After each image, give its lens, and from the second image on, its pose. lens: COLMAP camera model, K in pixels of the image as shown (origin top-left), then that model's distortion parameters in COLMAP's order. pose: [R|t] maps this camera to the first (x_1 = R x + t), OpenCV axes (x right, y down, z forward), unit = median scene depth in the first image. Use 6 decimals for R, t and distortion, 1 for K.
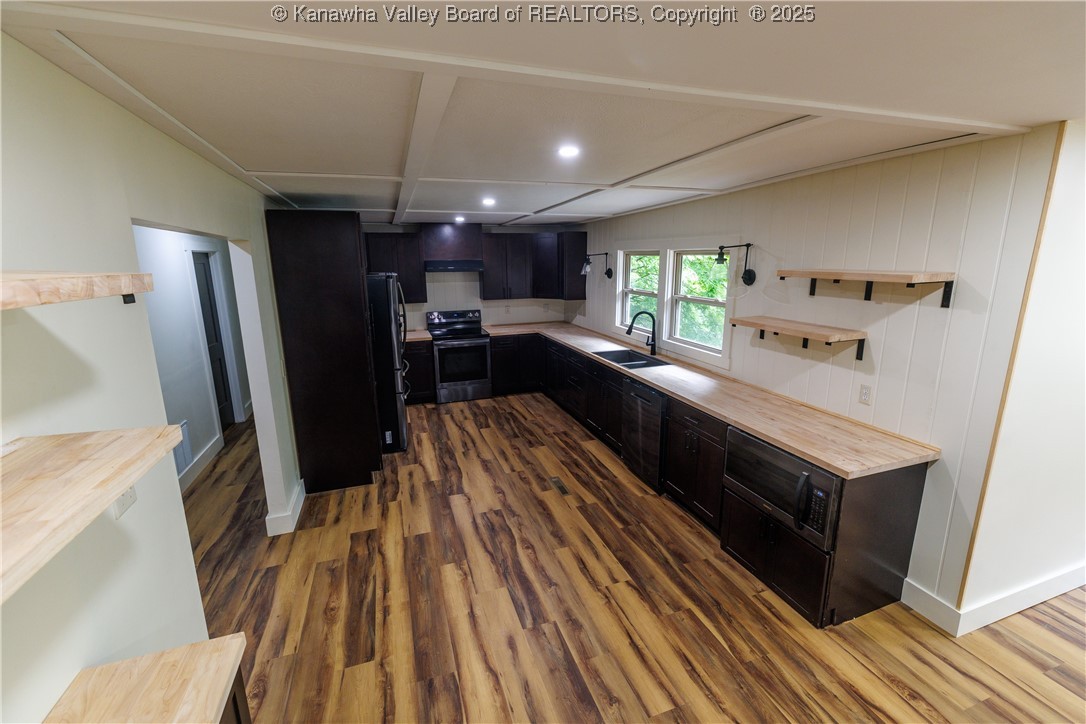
lens RADIAL K [[467.8, 0, 546.8], [0, 467.8, 362.1], [0, 0, 1]] dist [-0.003547, -0.000142]
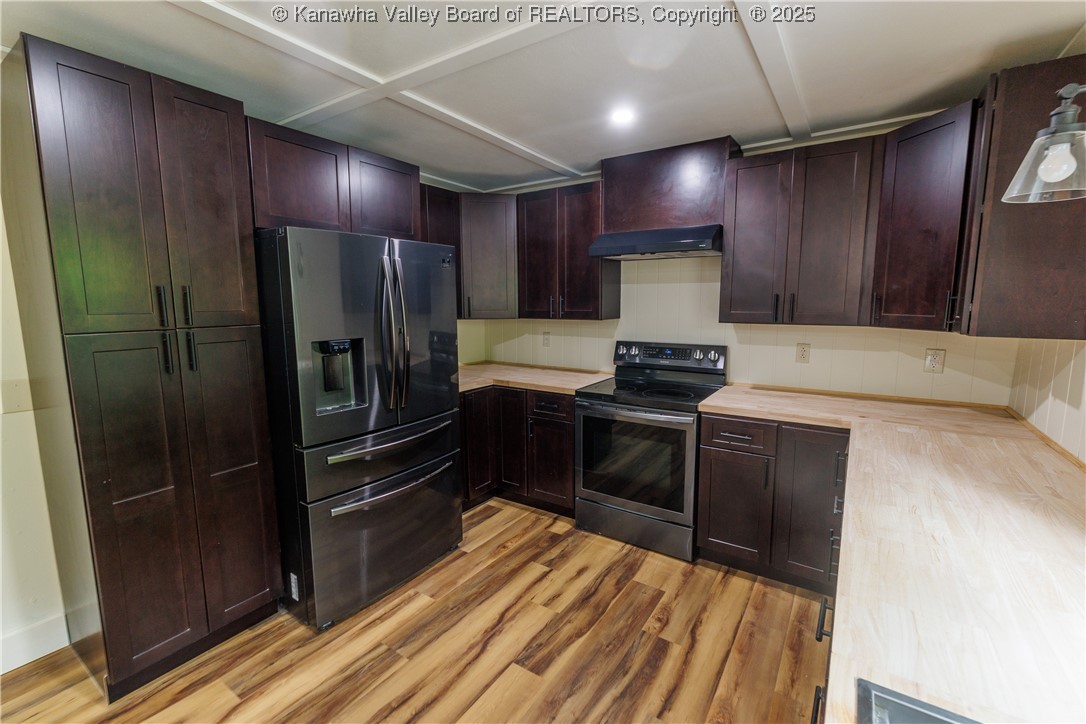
lens RADIAL K [[467.8, 0, 542.7], [0, 467.8, 363.2], [0, 0, 1]] dist [-0.003547, -0.000142]
pose [[0.606610, 0.117491, -0.786269, 0.106293], [-0.179728, 0.983681, 0.008329, -0.076698], [0.774417, 0.136263, 0.617828, 0.666716]]
